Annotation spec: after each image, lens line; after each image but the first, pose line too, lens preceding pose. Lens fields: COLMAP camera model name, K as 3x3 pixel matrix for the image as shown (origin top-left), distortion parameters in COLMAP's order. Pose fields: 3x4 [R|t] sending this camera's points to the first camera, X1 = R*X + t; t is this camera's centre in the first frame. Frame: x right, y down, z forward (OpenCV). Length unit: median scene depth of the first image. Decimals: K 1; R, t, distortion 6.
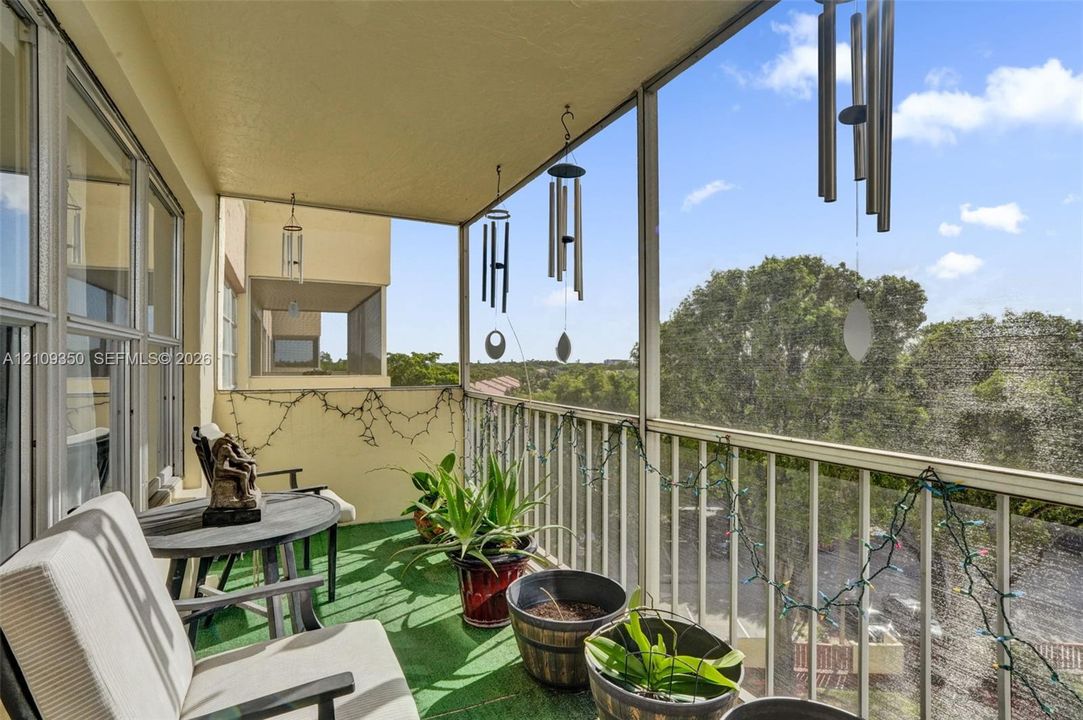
lens RADIAL K [[513.5, 0, 538.1], [0, 513.5, 363.6], [0, 0, 1]] dist [-0.052498, 0.023110]
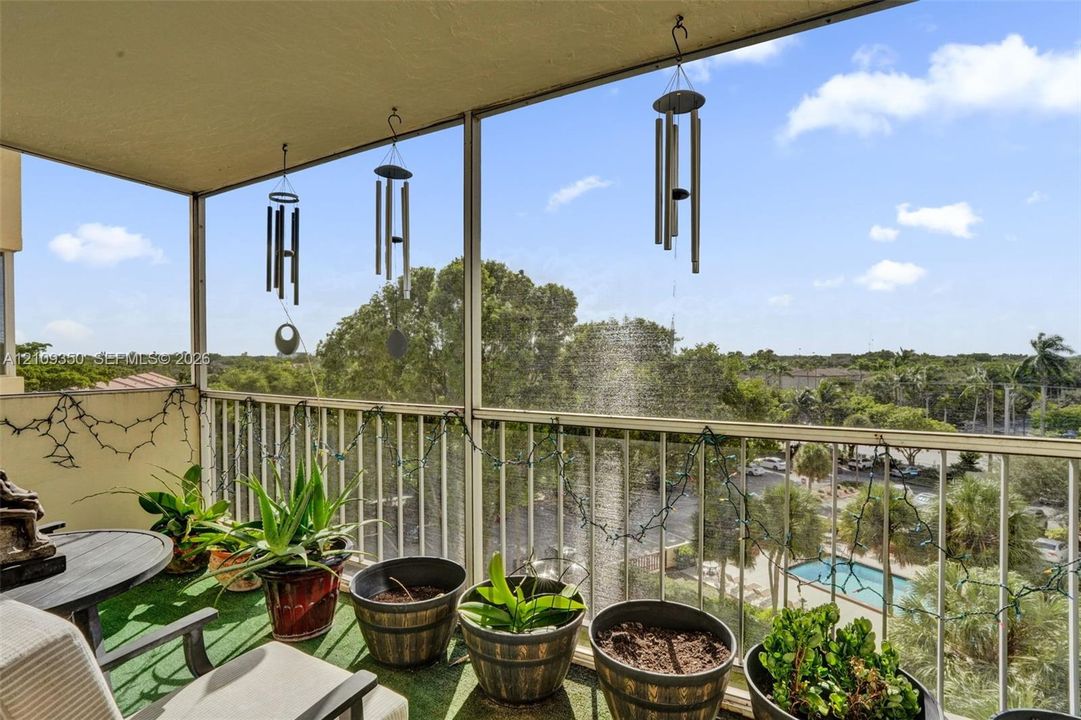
lens RADIAL K [[512.6, 0, 537.1], [0, 512.6, 363.6], [0, 0, 1]] dist [-0.052498, 0.023110]
pose [[0.827675, -0.009797, 0.561122, -0.233187], [0.002096, 0.999895, 0.014366, -0.005423], [-0.561204, -0.010714, 0.827608, -0.008773]]
